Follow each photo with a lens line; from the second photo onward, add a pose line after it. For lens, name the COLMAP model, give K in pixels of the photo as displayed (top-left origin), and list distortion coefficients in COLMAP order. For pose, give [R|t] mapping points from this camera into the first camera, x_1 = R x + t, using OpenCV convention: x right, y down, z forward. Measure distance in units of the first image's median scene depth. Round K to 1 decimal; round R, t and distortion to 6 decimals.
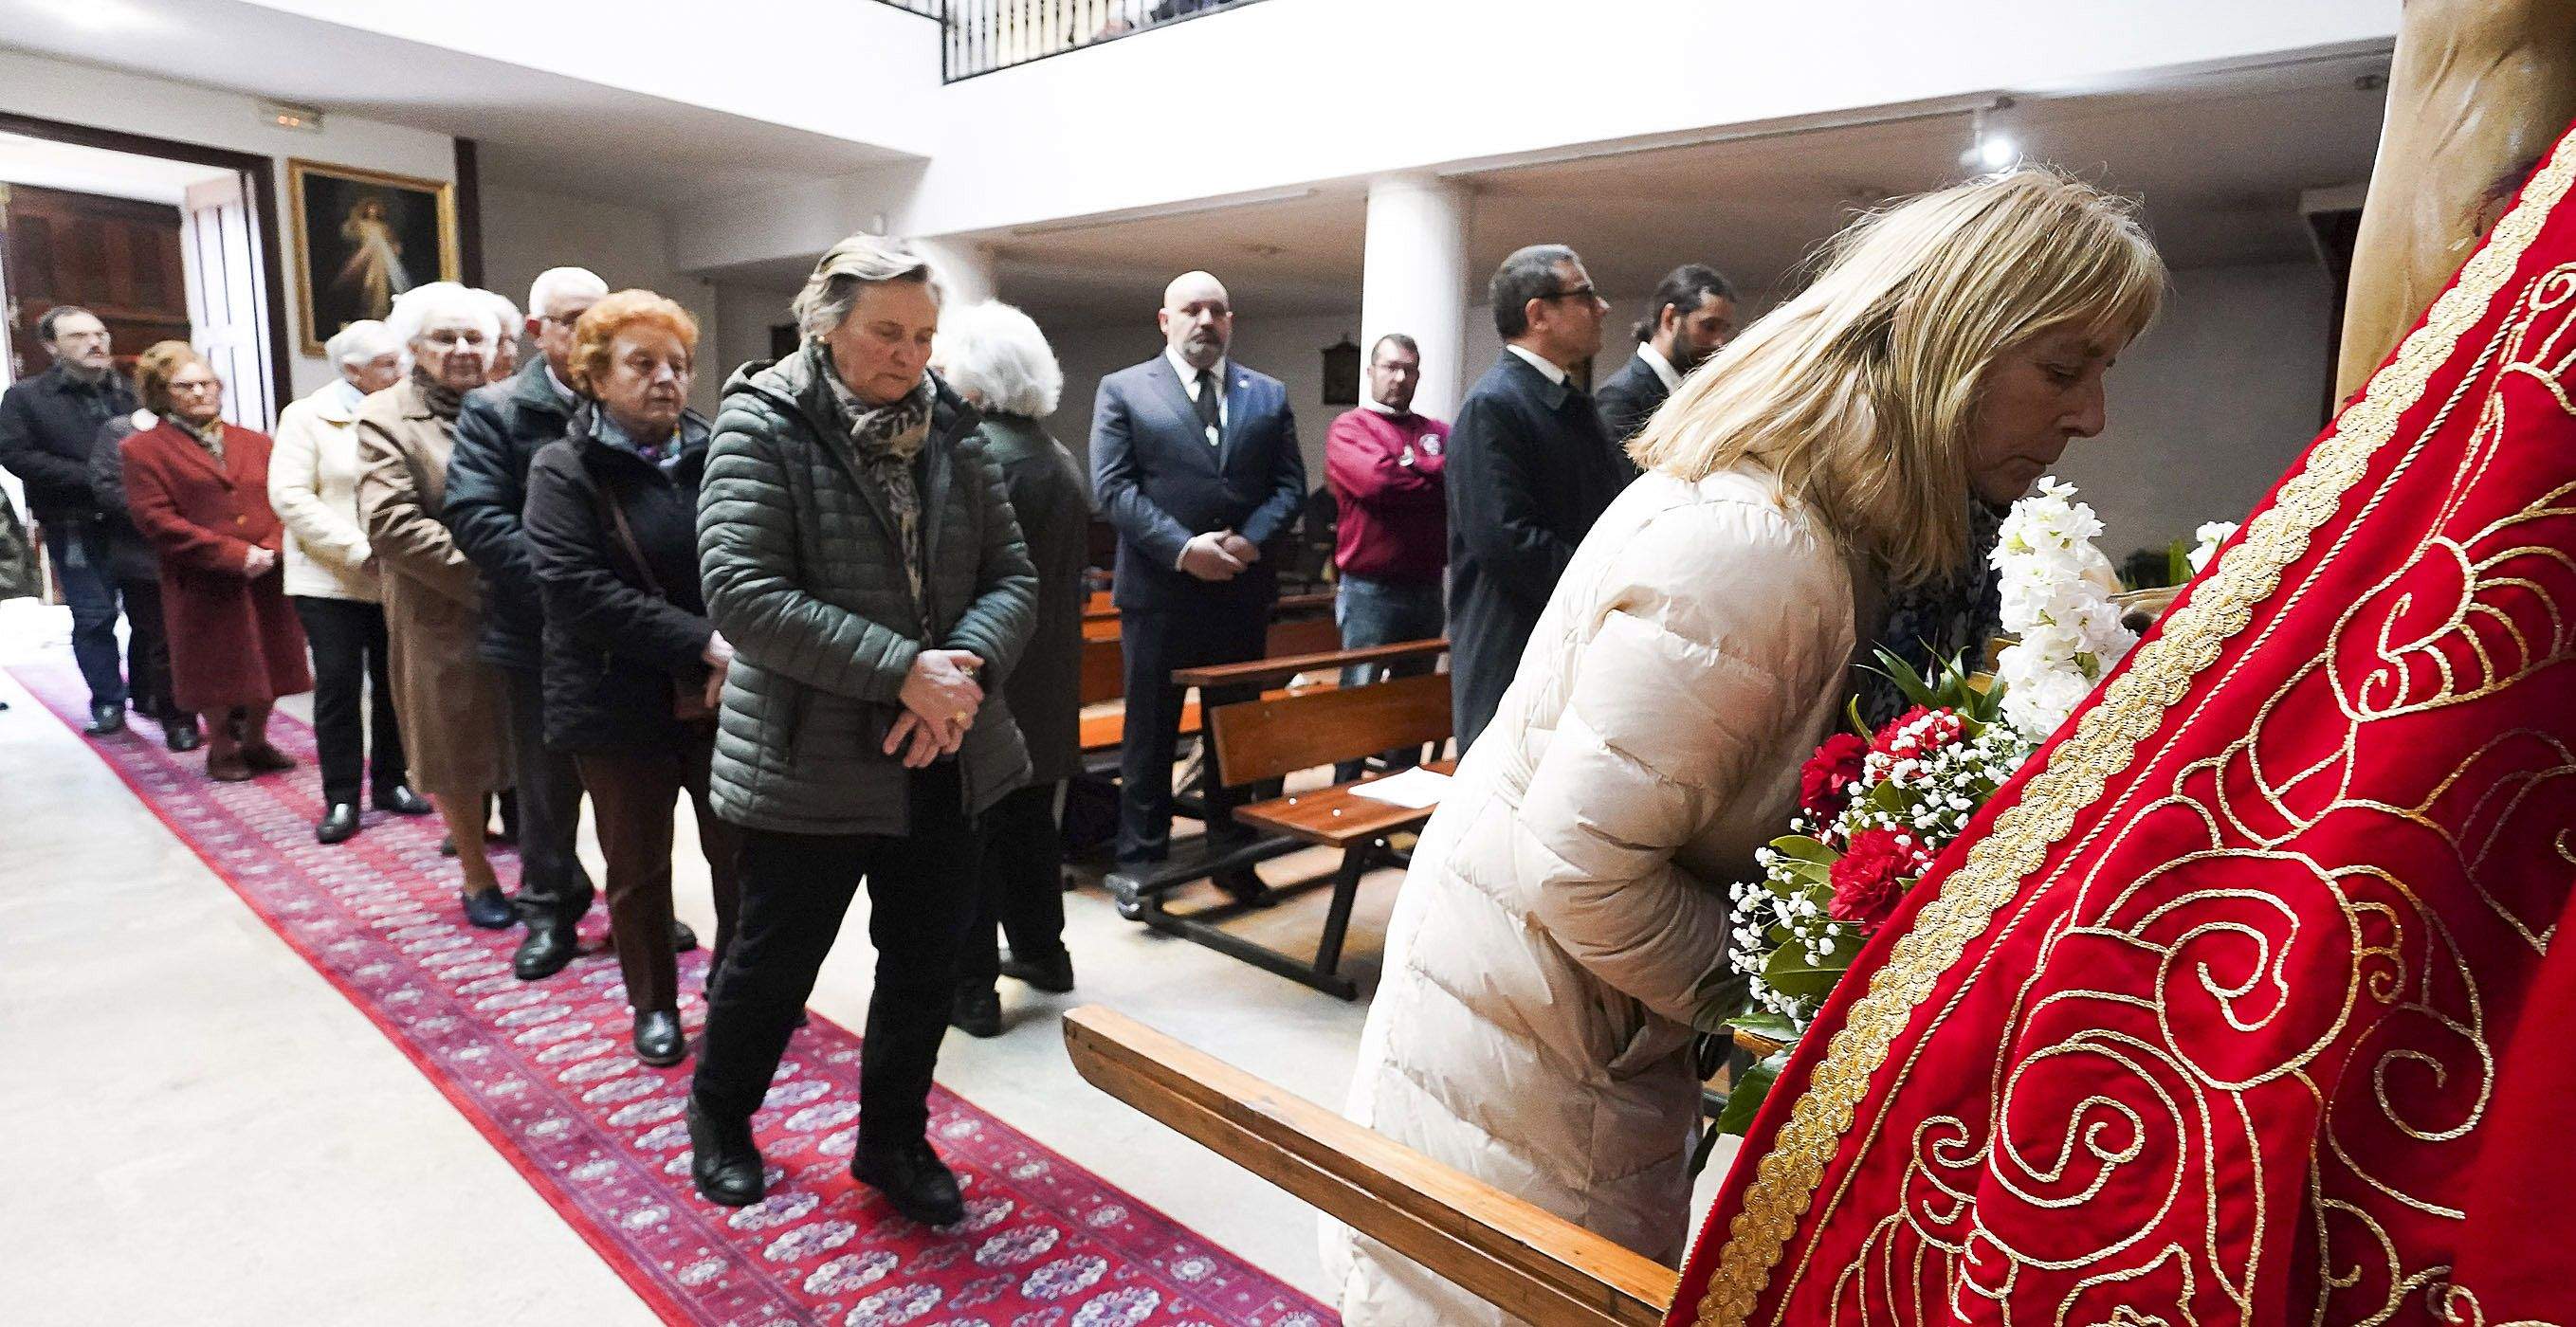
lens RADIAL K [[1297.2, 0, 1380.7], [0, 1297.2, 668.6], [0, 0, 1]] dist [-0.005108, 0.000465]
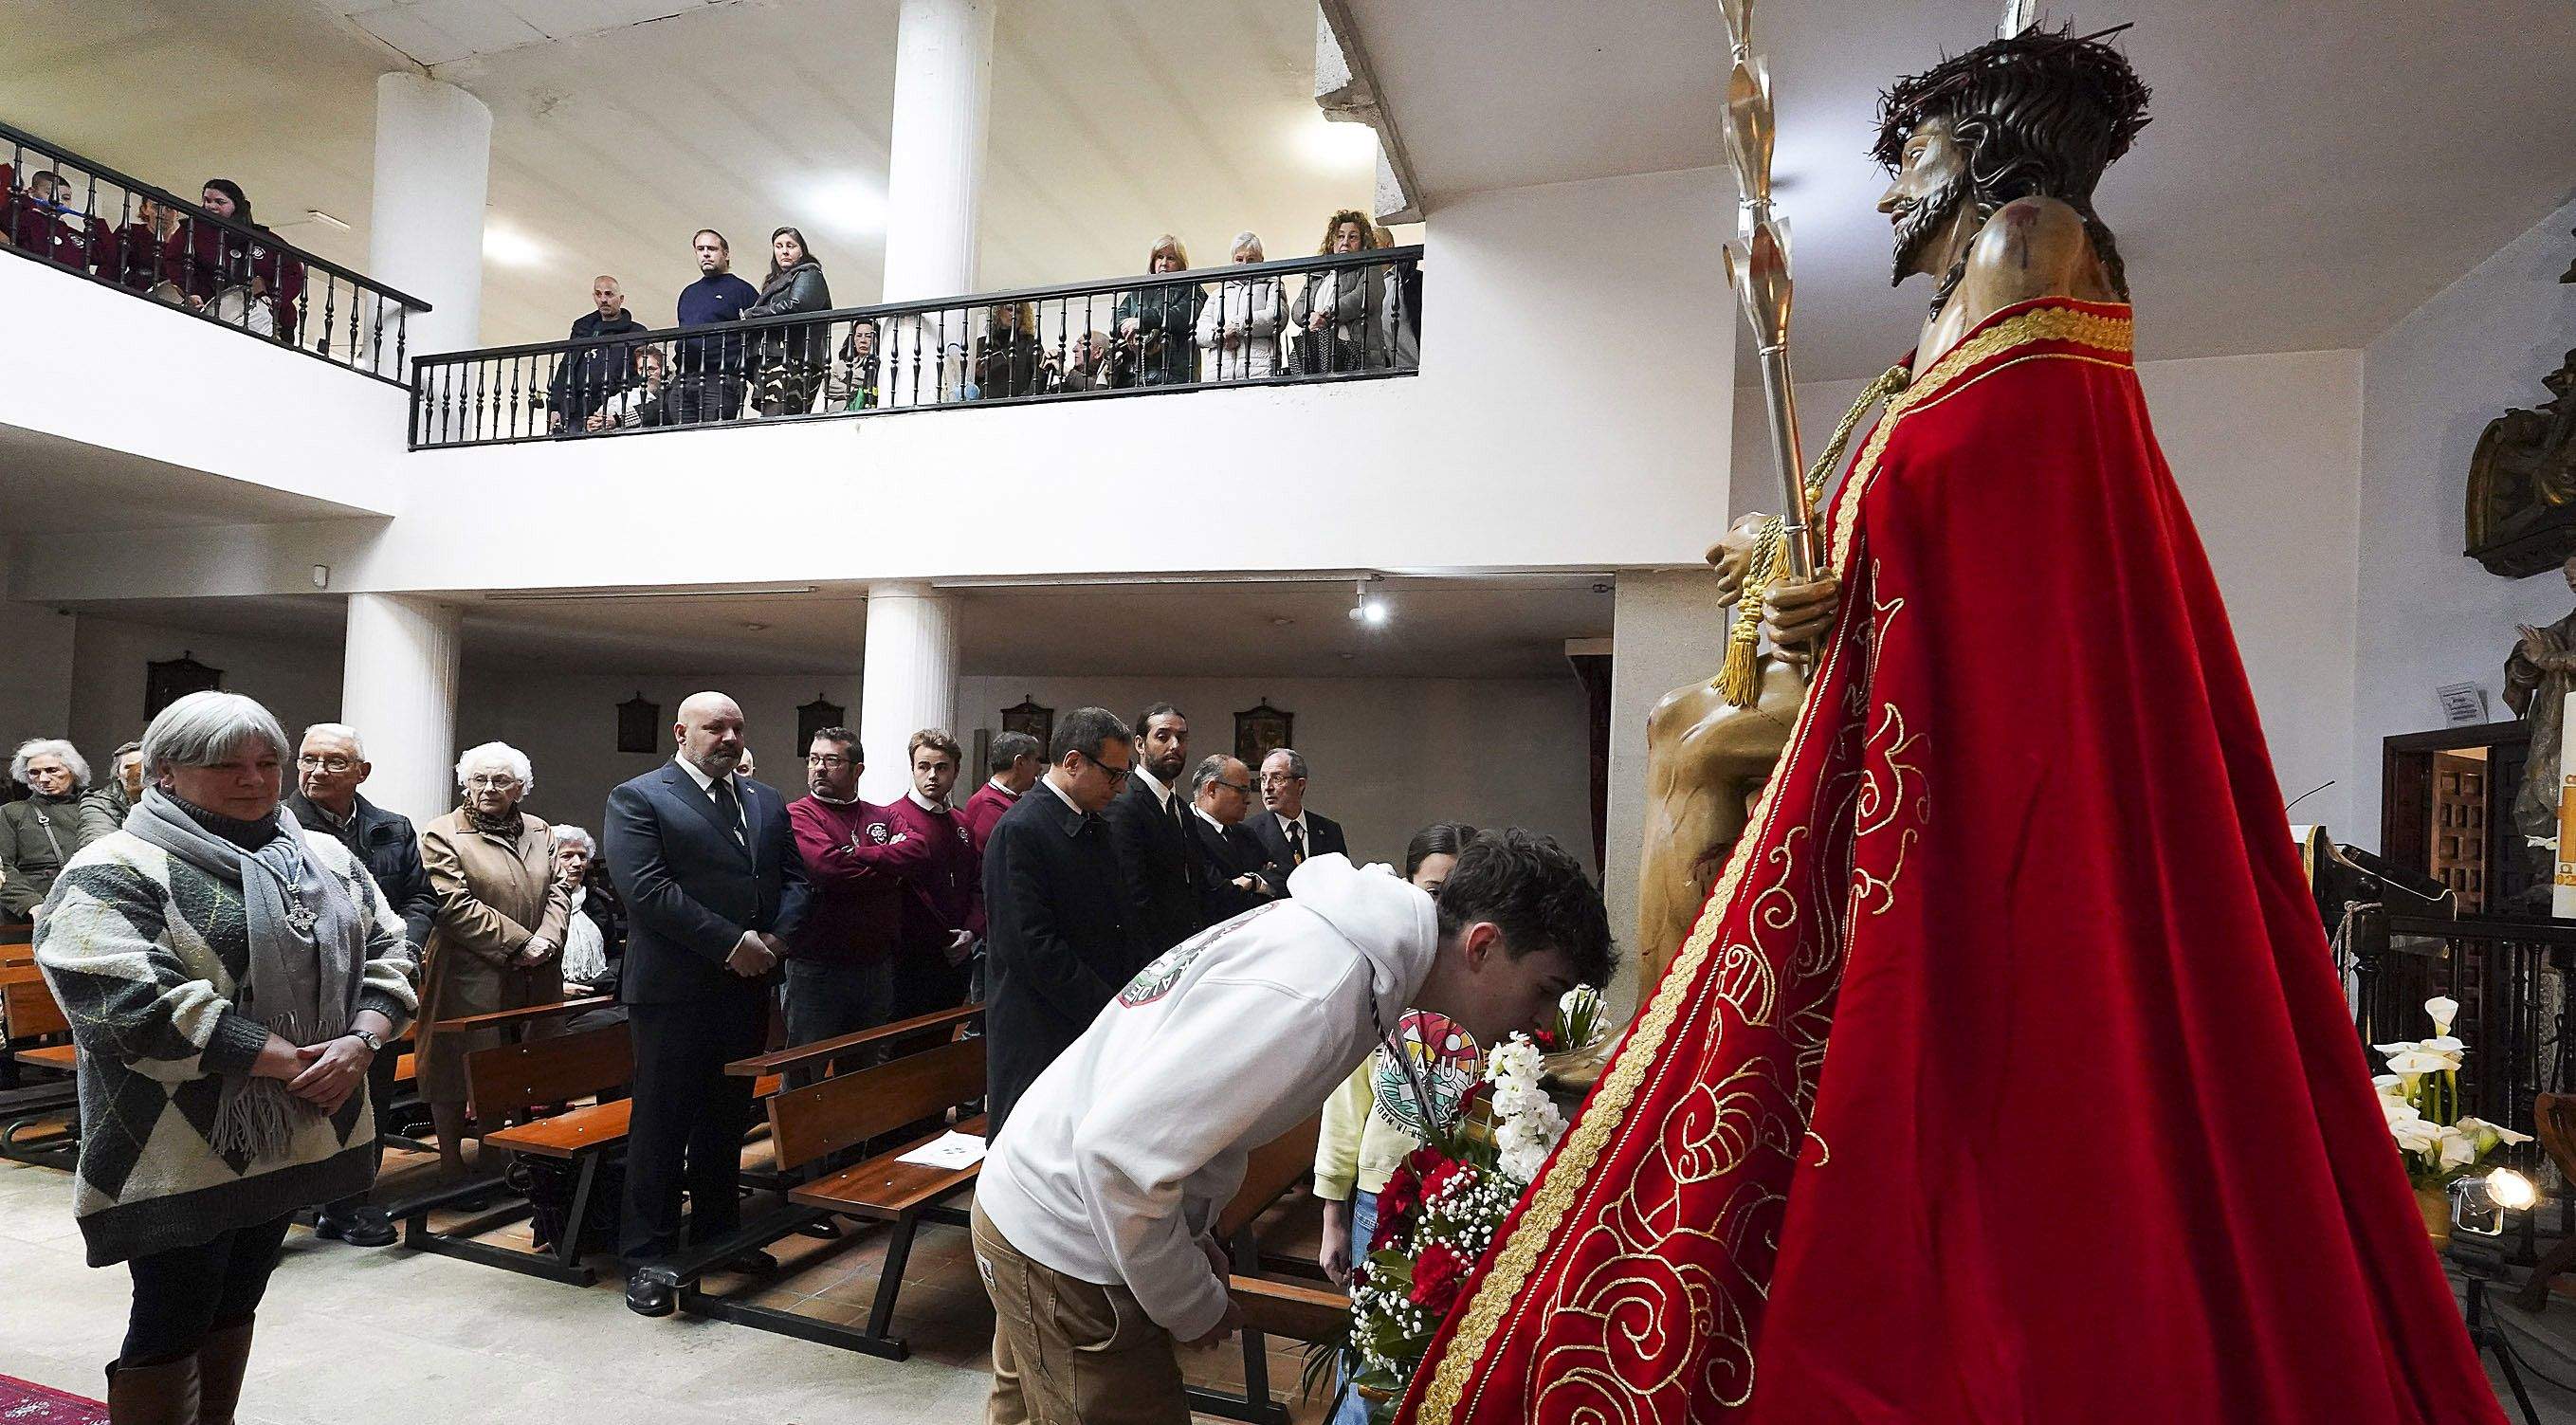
lens RADIAL K [[1168.4, 0, 1269.7], [0, 1168.4, 782.6], [0, 0, 1]] dist [-0.024273, 0.017229]
pose [[0.936770, 0.005748, 0.349899, -0.374553], [0.052398, 0.986289, -0.156486, -0.262173], [-0.346001, 0.164926, 0.923625, -0.431677]]
